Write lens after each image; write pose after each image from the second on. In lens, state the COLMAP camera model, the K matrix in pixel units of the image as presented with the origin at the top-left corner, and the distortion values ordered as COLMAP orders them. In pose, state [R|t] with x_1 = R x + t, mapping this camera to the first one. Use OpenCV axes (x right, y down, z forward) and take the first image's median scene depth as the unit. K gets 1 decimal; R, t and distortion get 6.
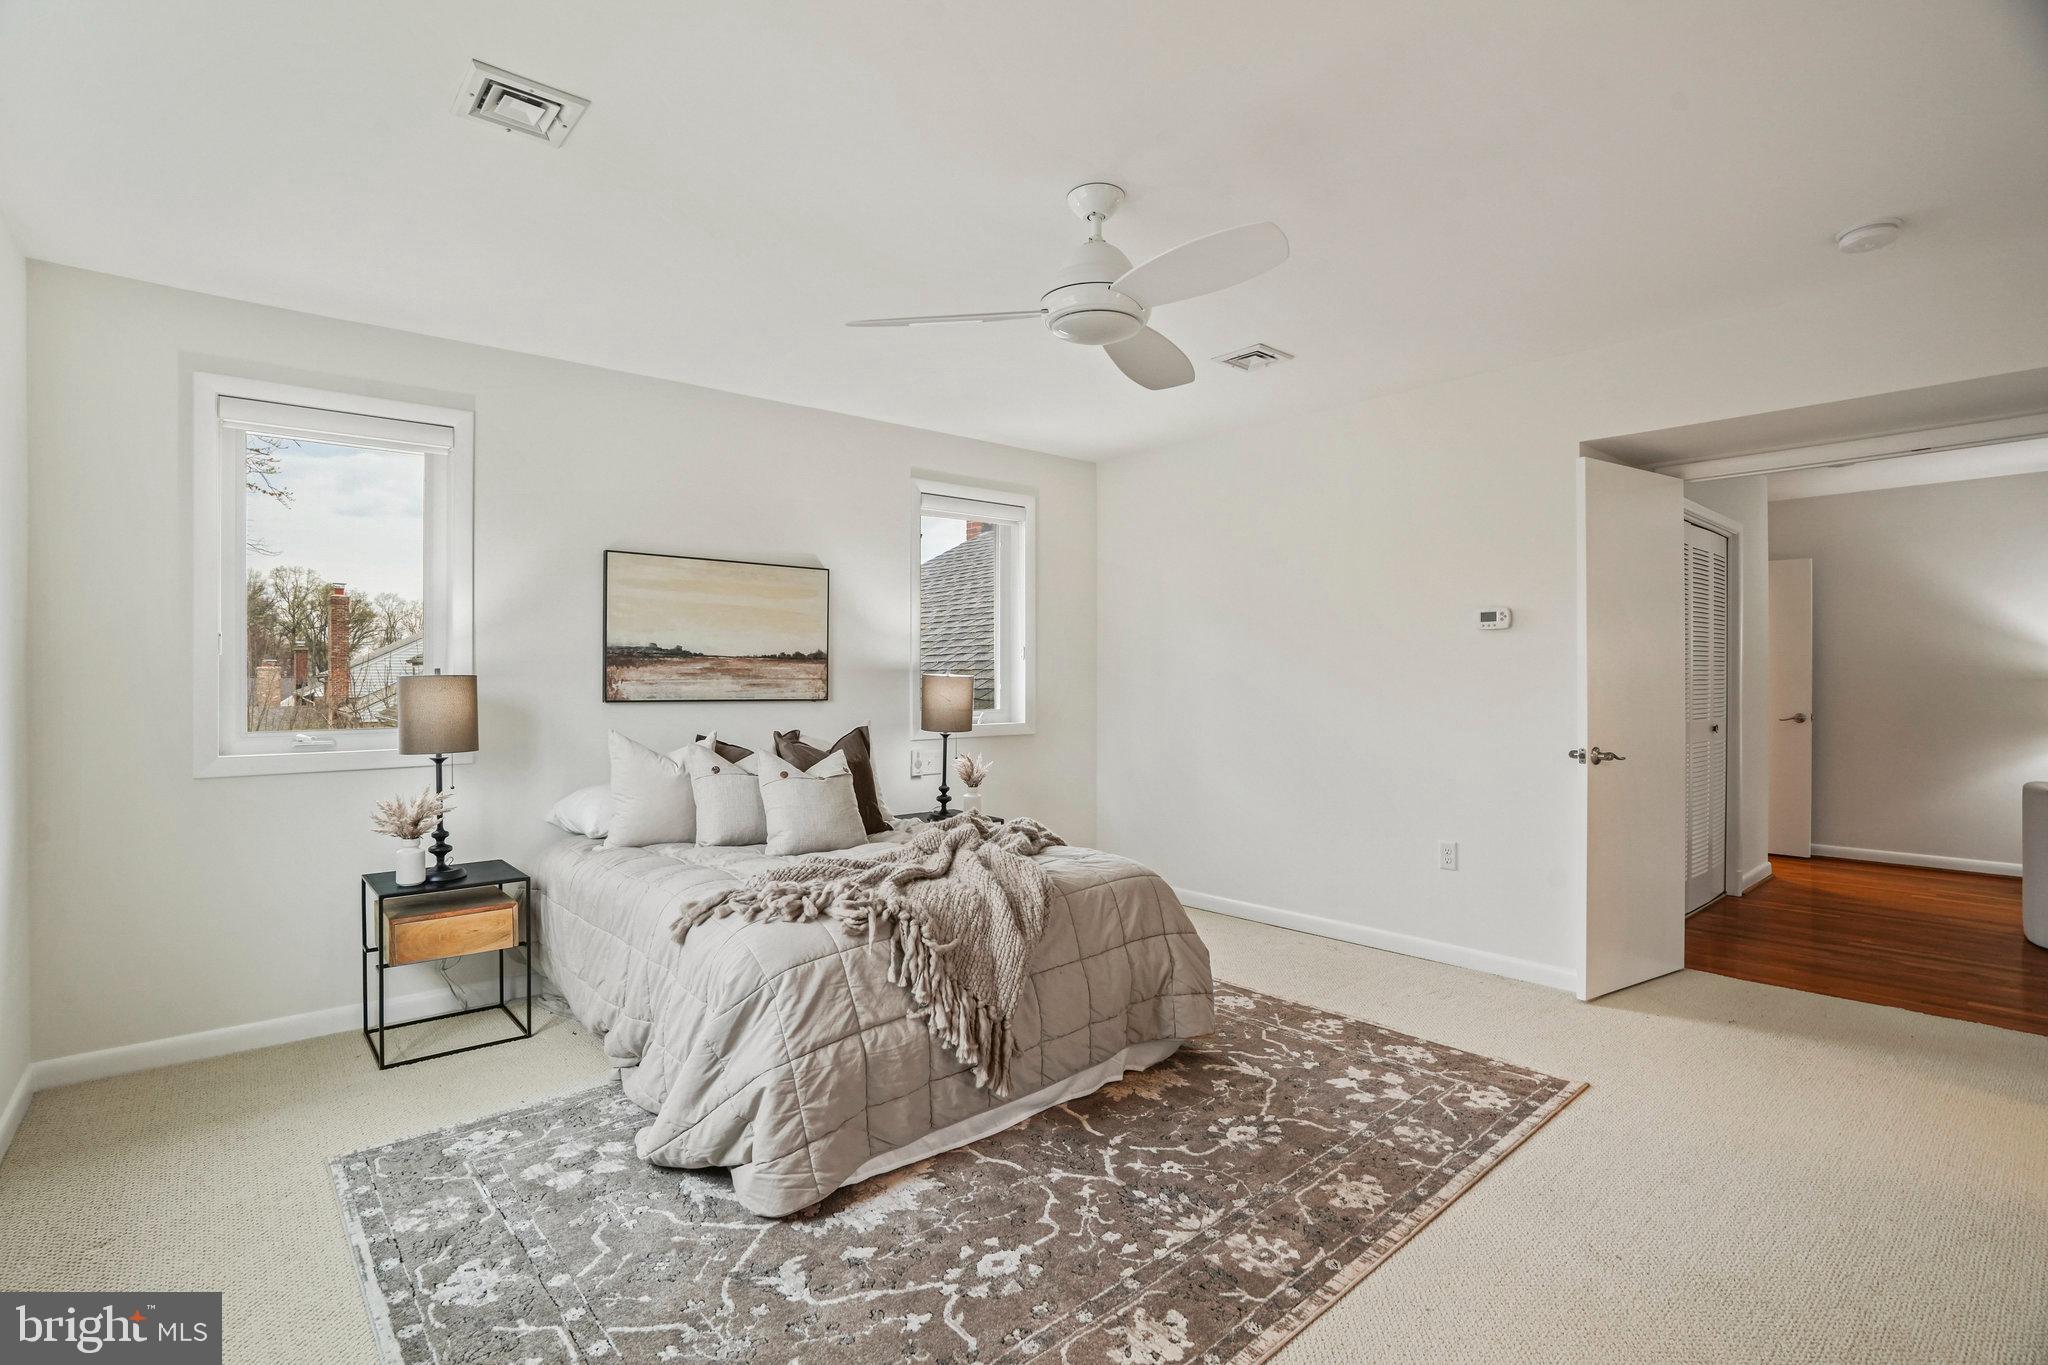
lens RADIAL K [[977.9, 0, 1007.2], [0, 977.9, 684.8], [0, 0, 1]] dist [-0.056340, 0.021813]
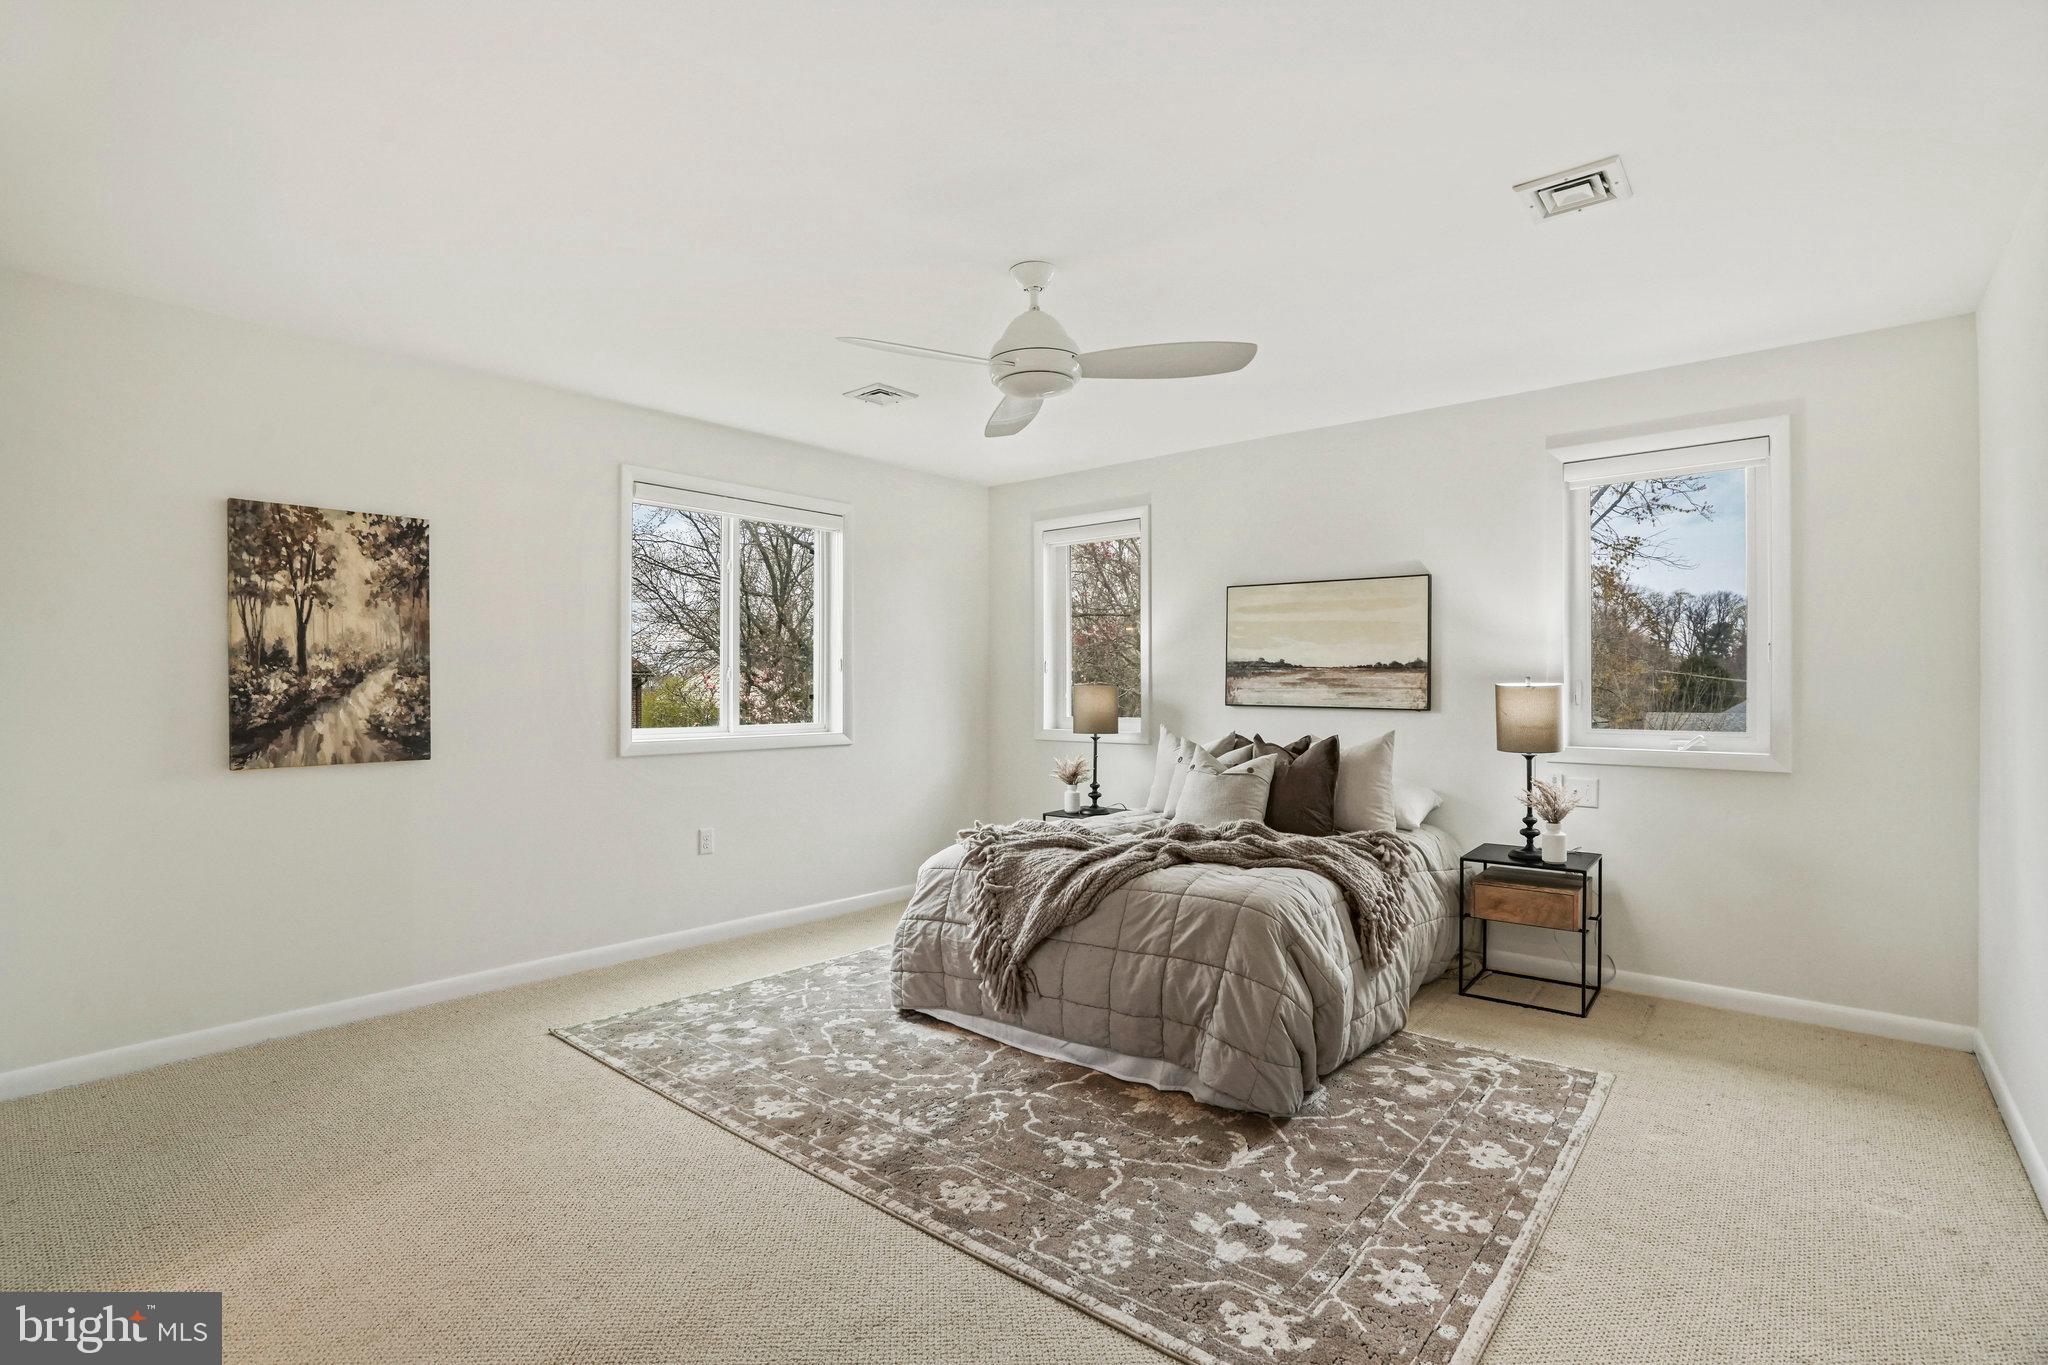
lens RADIAL K [[977.9, 0, 1007.2], [0, 977.9, 684.8], [0, 0, 1]] dist [-0.056340, 0.021813]
pose [[0.134837, 0.001689, -0.990866, 1.079044], [-0.006984, 0.999975, 0.000754, -0.010995], [0.990843, 0.006818, 0.134845, 0.700419]]
